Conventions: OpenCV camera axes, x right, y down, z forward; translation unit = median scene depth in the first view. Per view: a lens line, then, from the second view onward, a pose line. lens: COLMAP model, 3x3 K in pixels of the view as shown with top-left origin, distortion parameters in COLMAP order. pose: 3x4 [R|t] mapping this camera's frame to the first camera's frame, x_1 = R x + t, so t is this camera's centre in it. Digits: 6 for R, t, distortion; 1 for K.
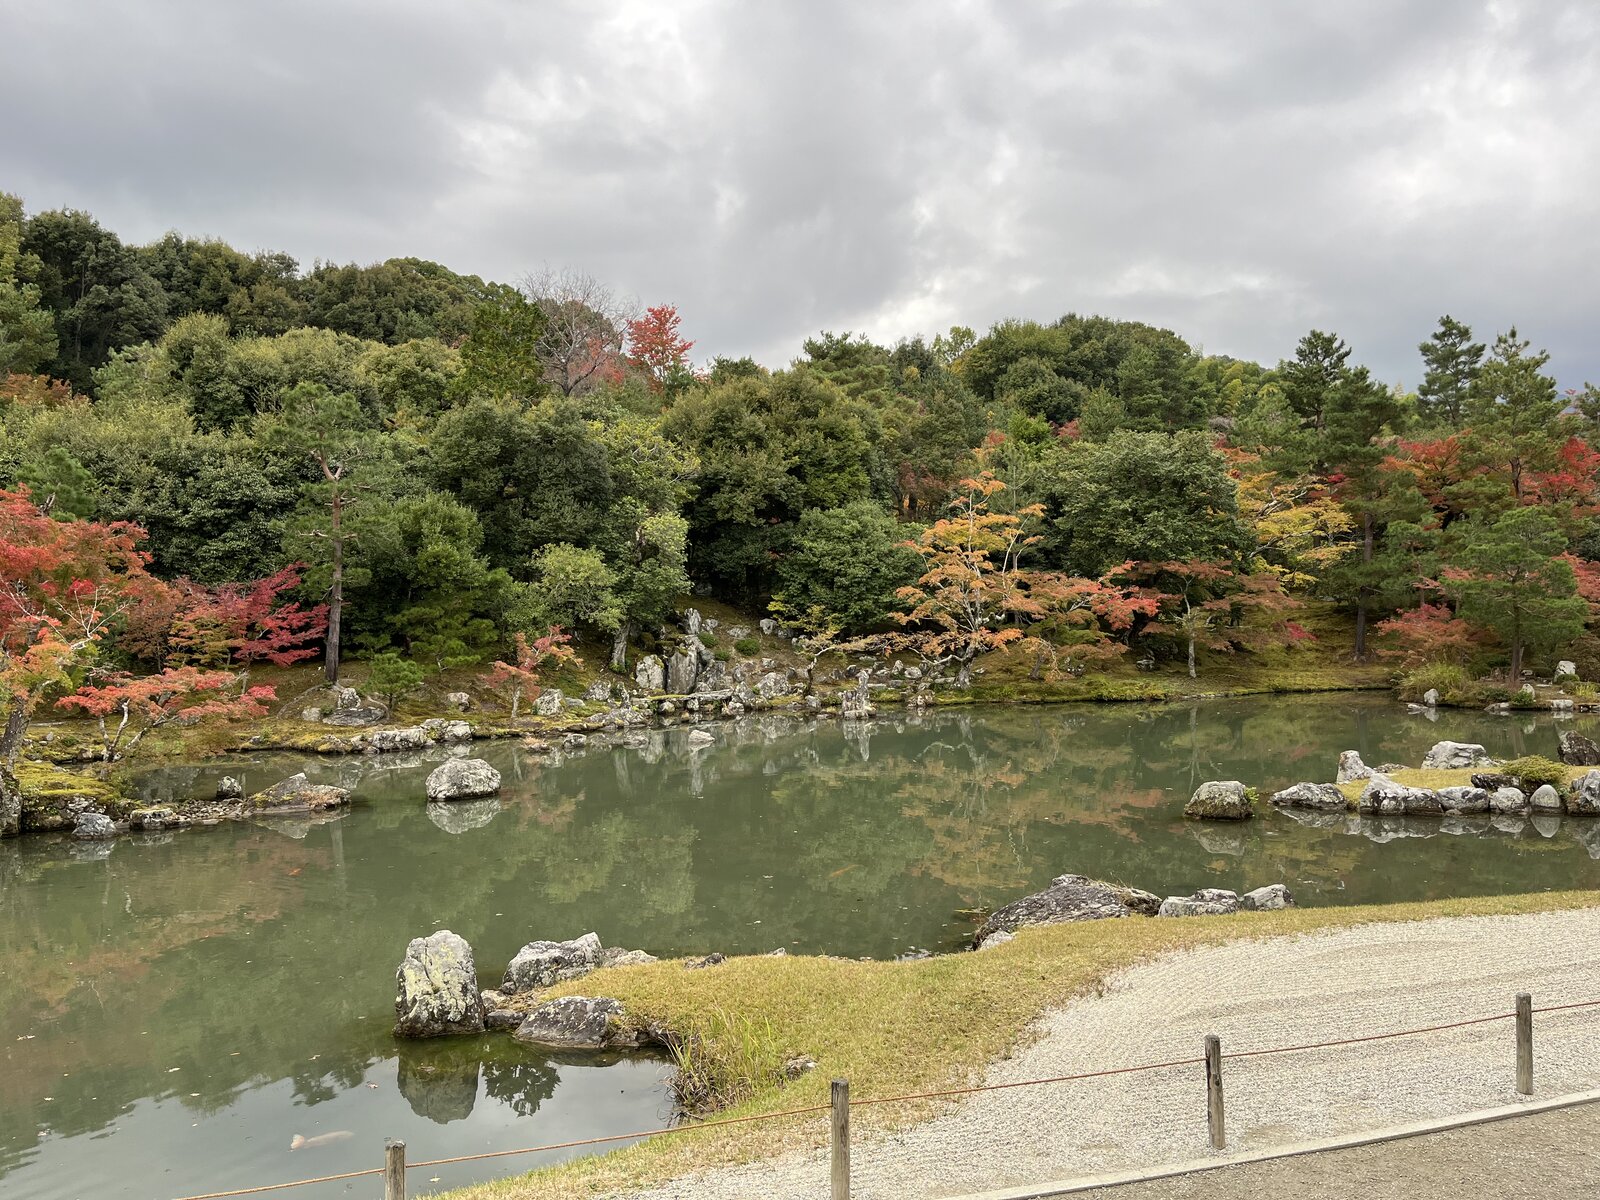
lens RADIAL K [[1247.5, 0, 800.6], [0, 1247.5, 597.7], [0, 0, 1]] dist [-0.009269, -0.012357]
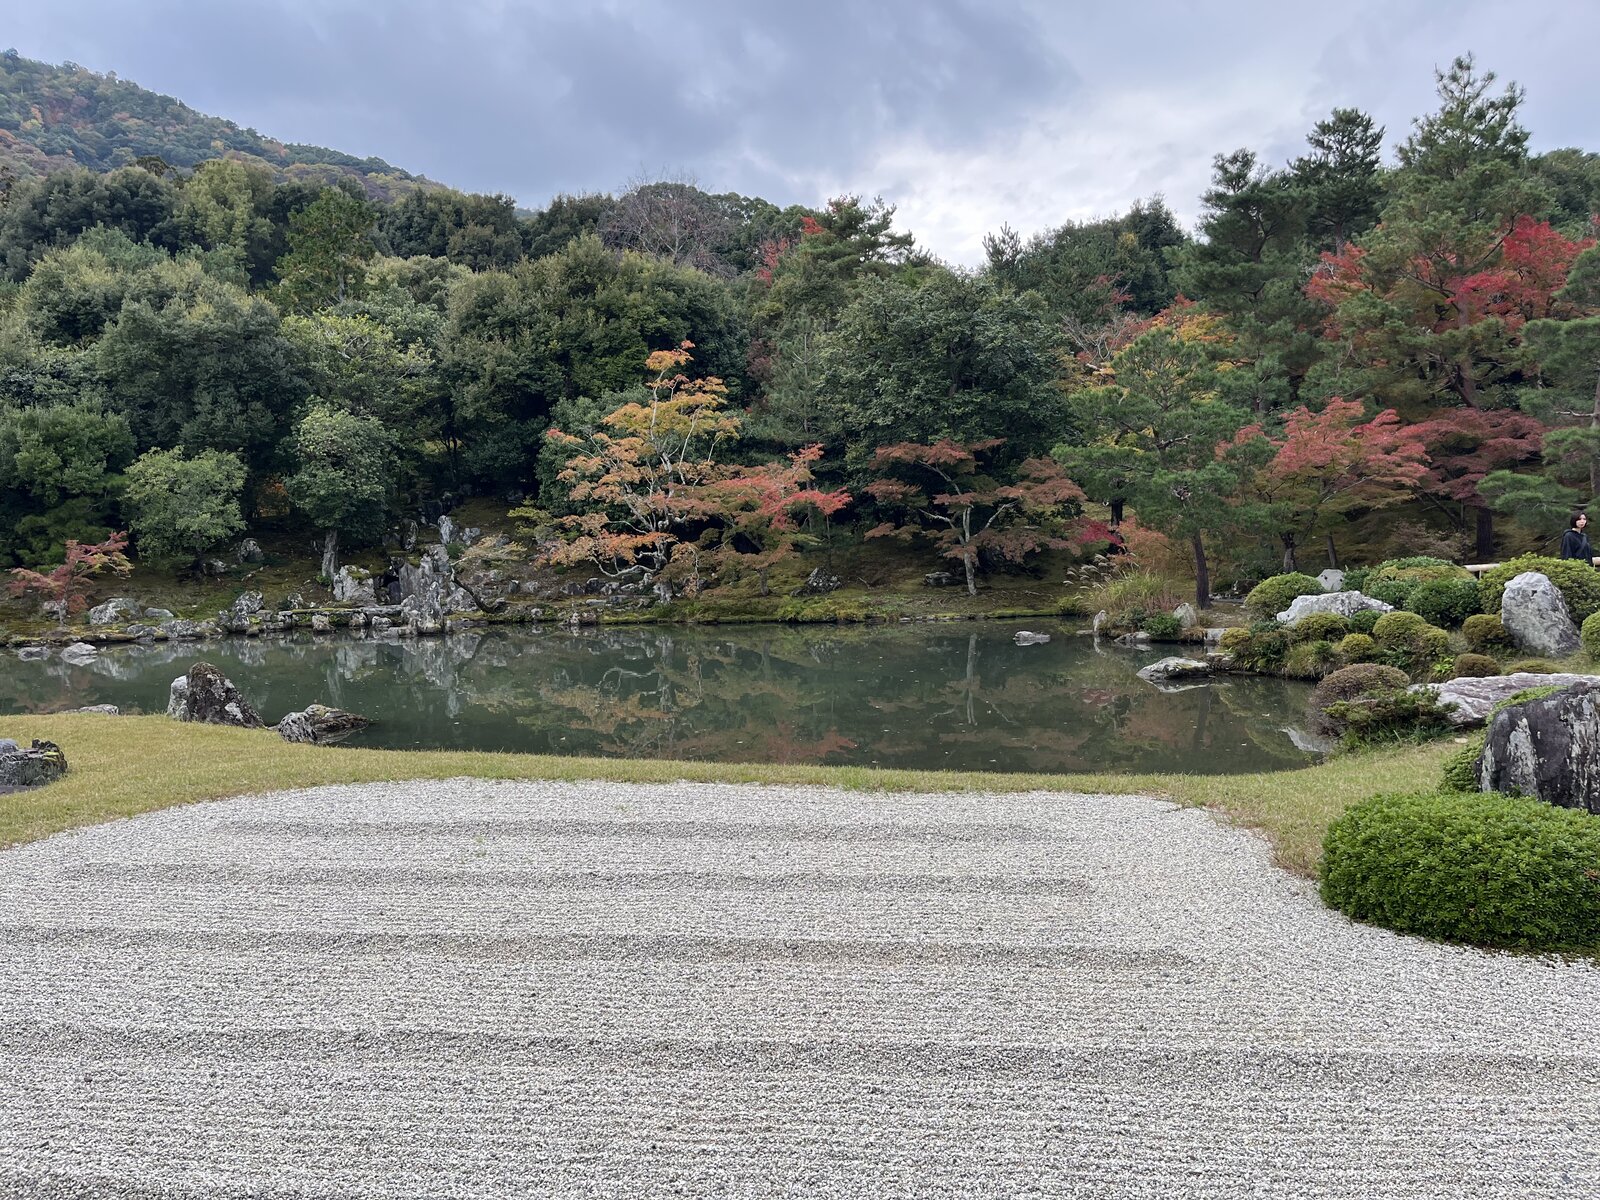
lens RADIAL K [[1247.5, 0, 799.8], [0, 1247.5, 603.1], [0, 0, 1]] dist [-0.009269, -0.012357]
pose [[0.916683, 0.009544, -0.399502, 0.516845], [0.015259, 0.998150, 0.058859, 0.022483], [0.399325, -0.060050, 0.914841, 0.259994]]
